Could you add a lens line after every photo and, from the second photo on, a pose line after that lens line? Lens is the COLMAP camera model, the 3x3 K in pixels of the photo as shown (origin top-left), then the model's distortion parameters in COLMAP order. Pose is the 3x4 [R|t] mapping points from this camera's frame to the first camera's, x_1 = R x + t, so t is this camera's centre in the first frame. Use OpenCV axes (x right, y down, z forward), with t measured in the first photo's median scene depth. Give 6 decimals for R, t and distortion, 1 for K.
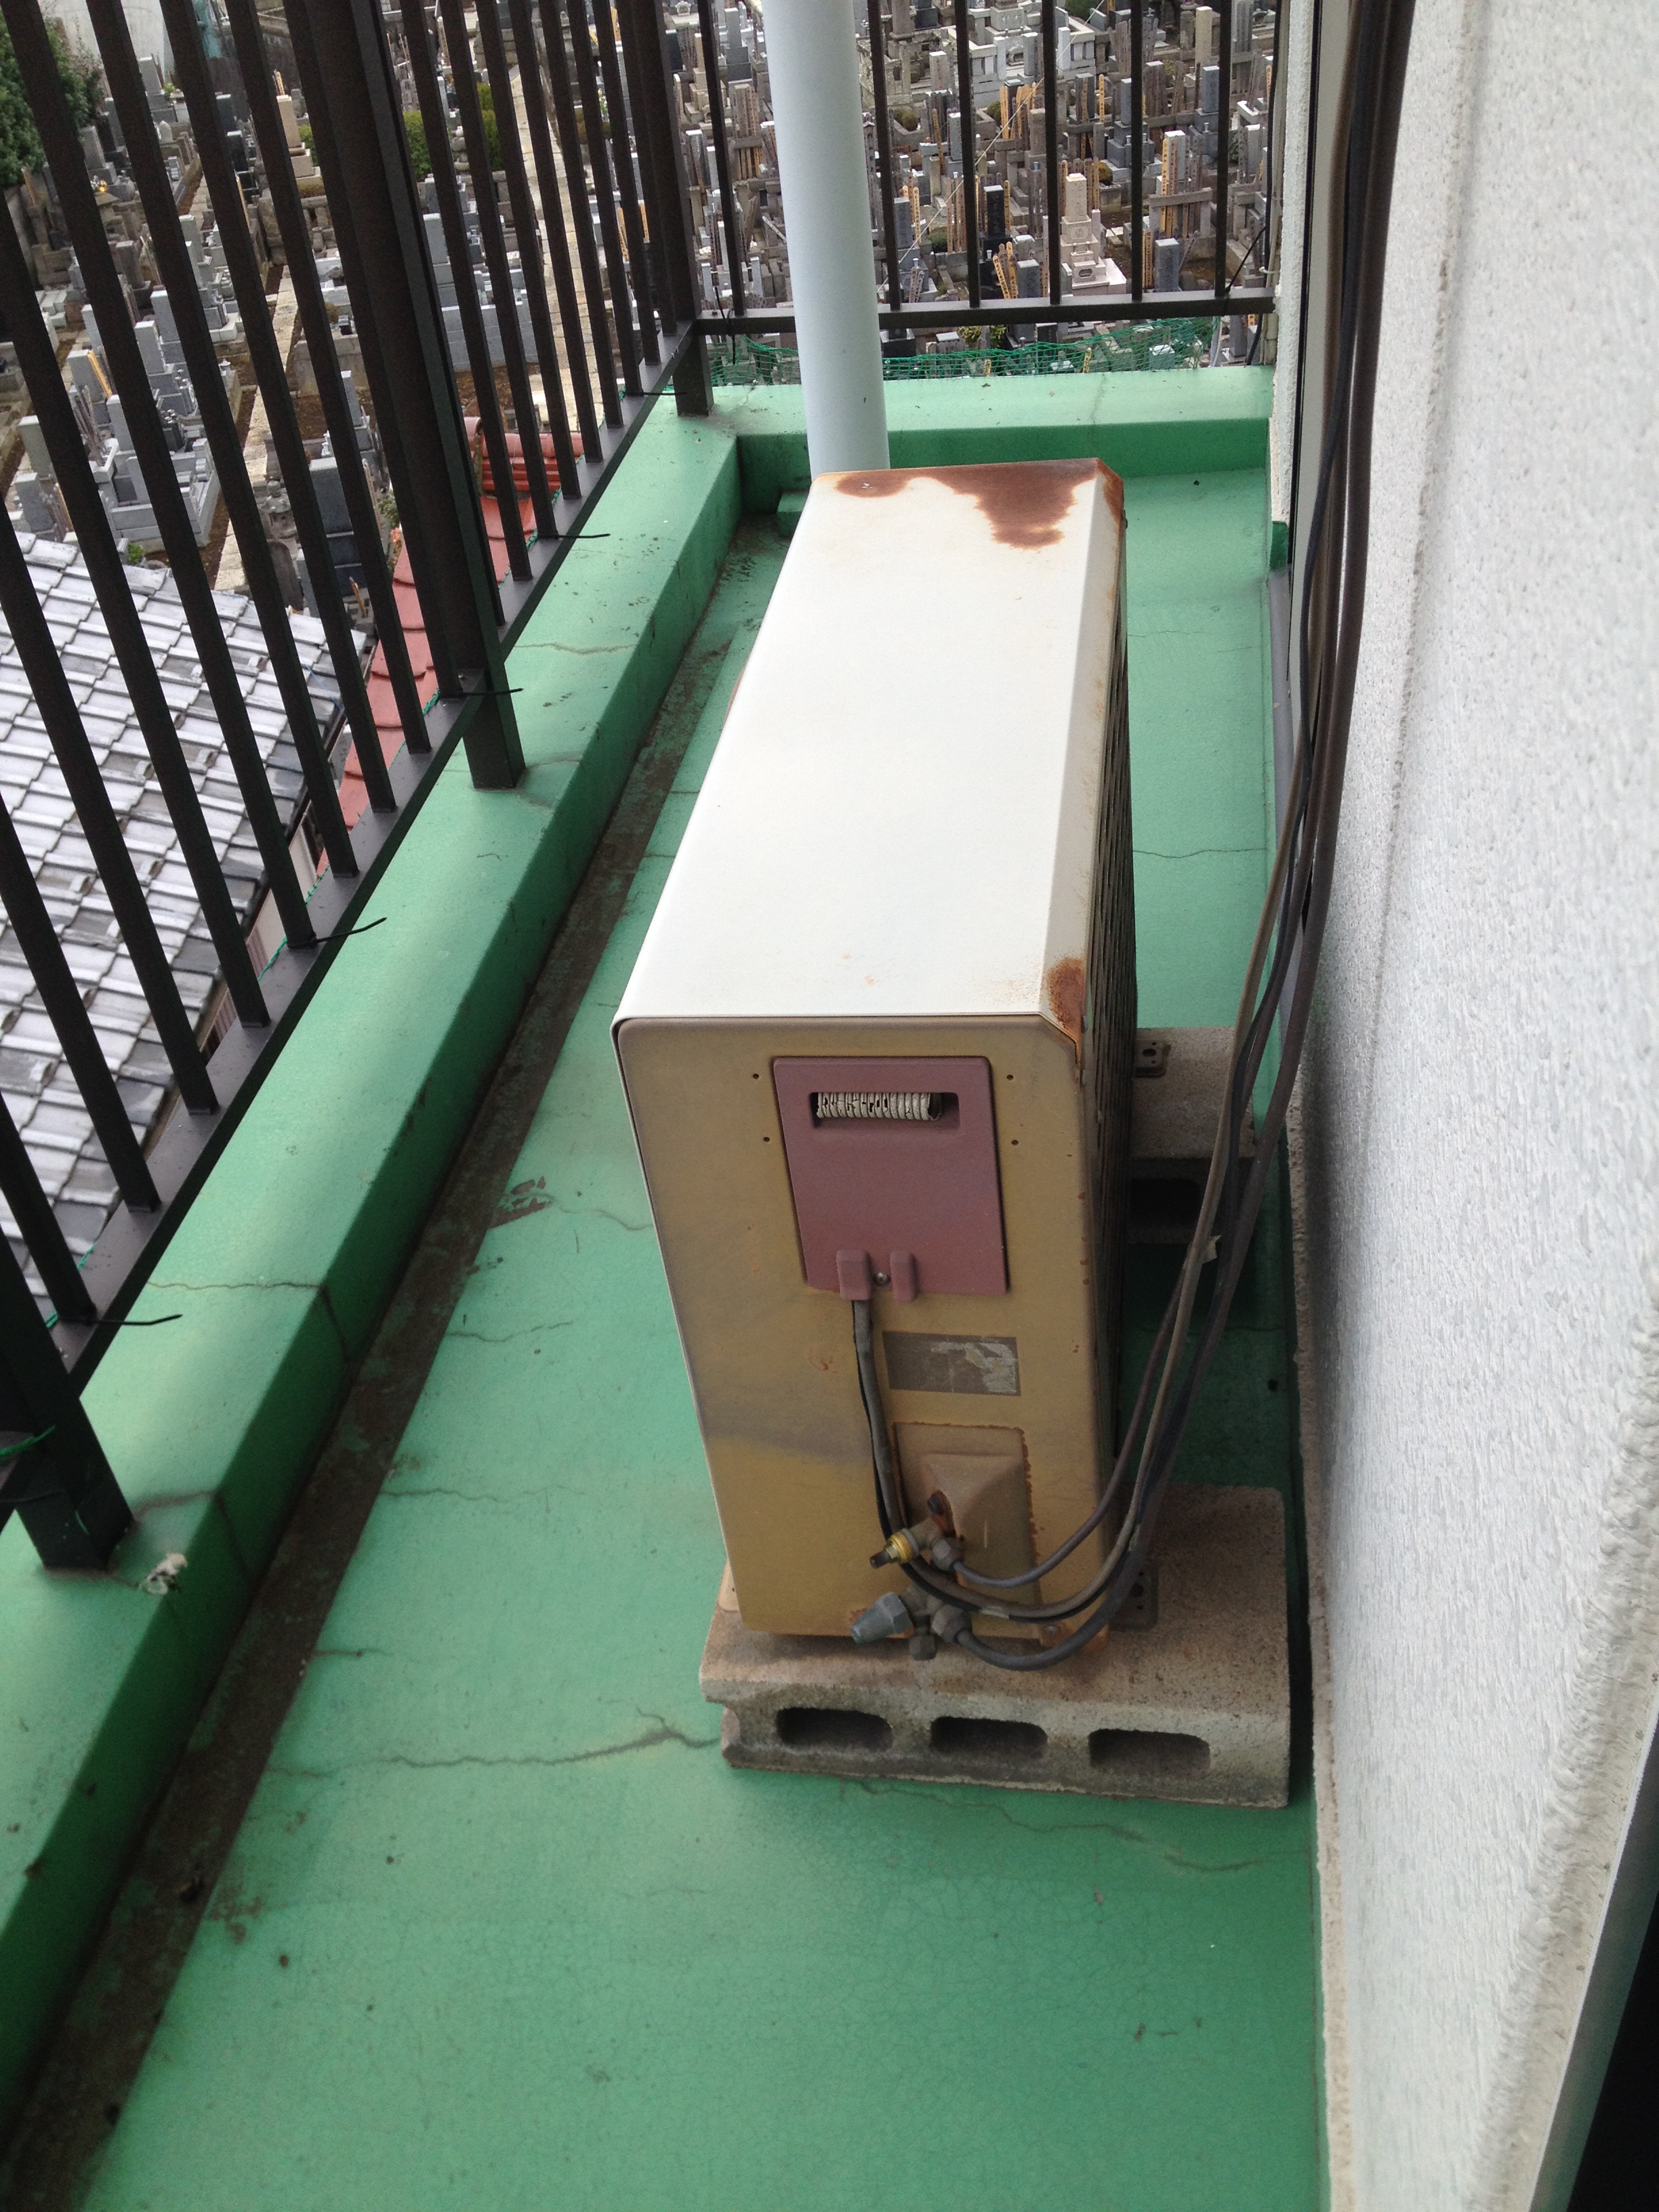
lens RADIAL K [[2090.6, 0, 829.5], [0, 2090.6, 1106.0], [0, 0, 1]] dist [0.151055, -0.299466]
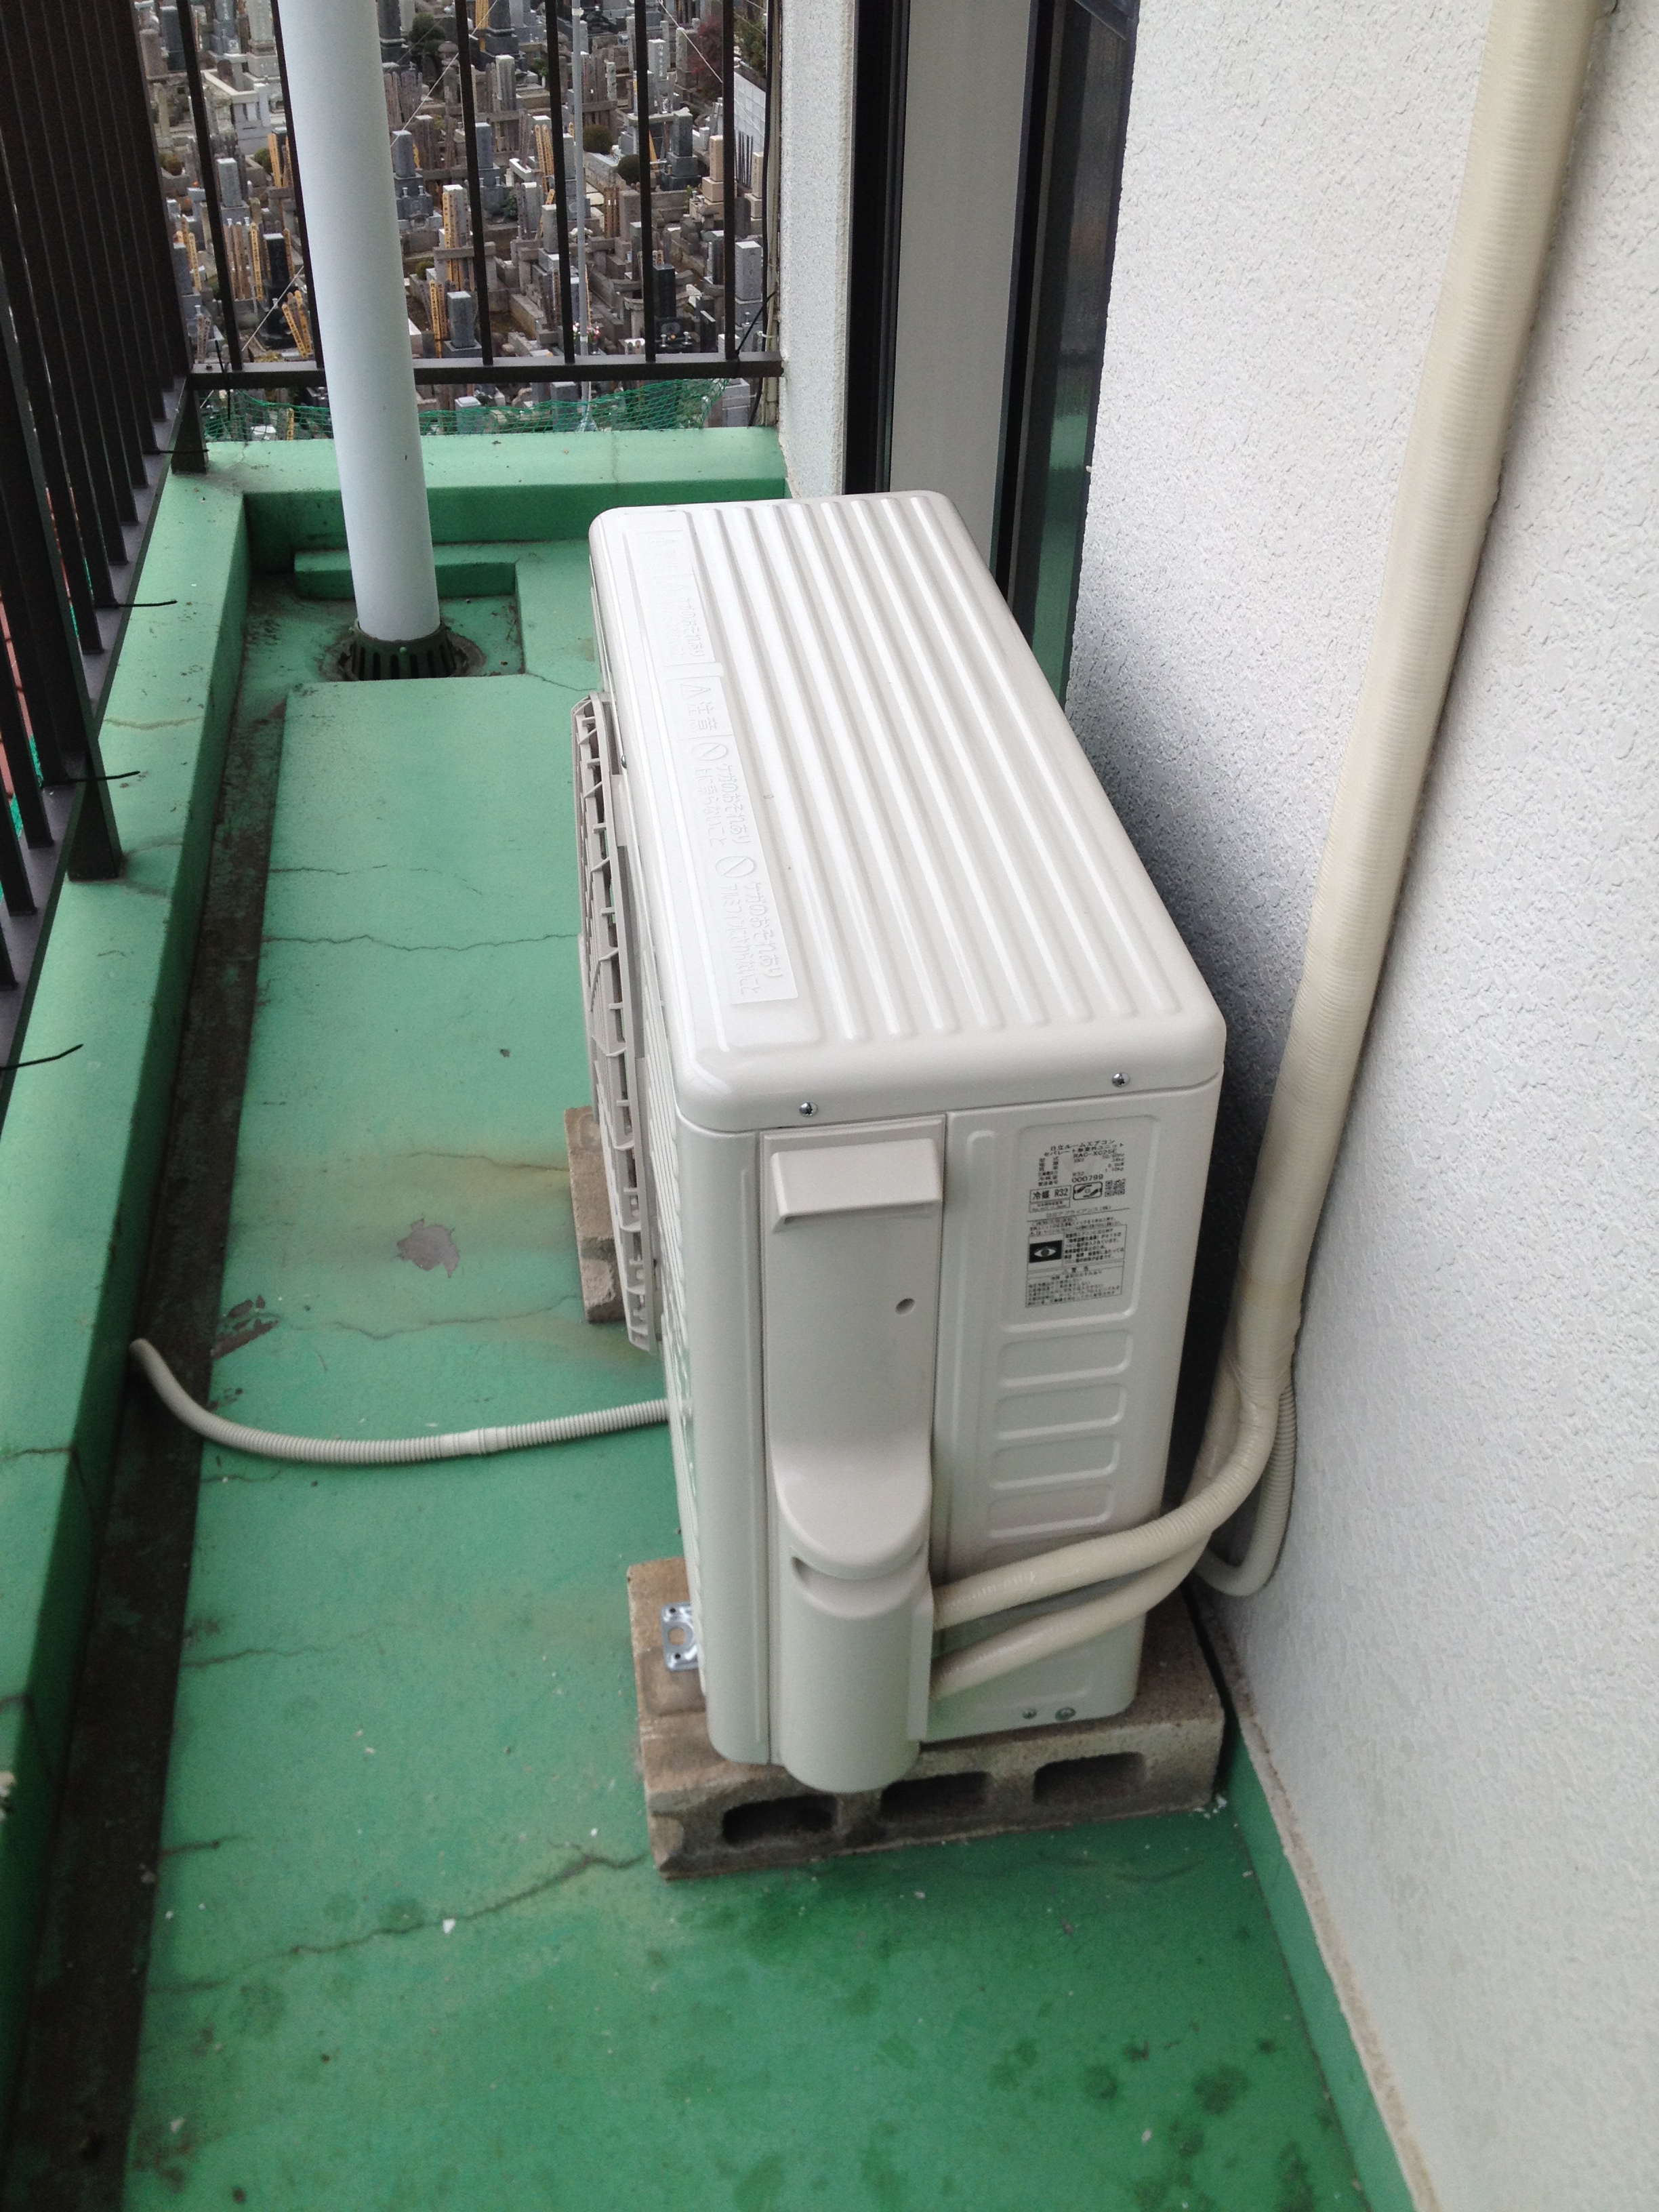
lens RADIAL K [[2090.6, 0, 829.5], [0, 2090.6, 1106.0], [0, 0, 1]] dist [0.151055, -0.299466]
pose [[0.946645, -0.099017, 0.306691, -0.195575], [0.105398, 0.994421, -0.004272, -0.020562], [-0.304557, 0.036369, 0.951799, 0.040375]]
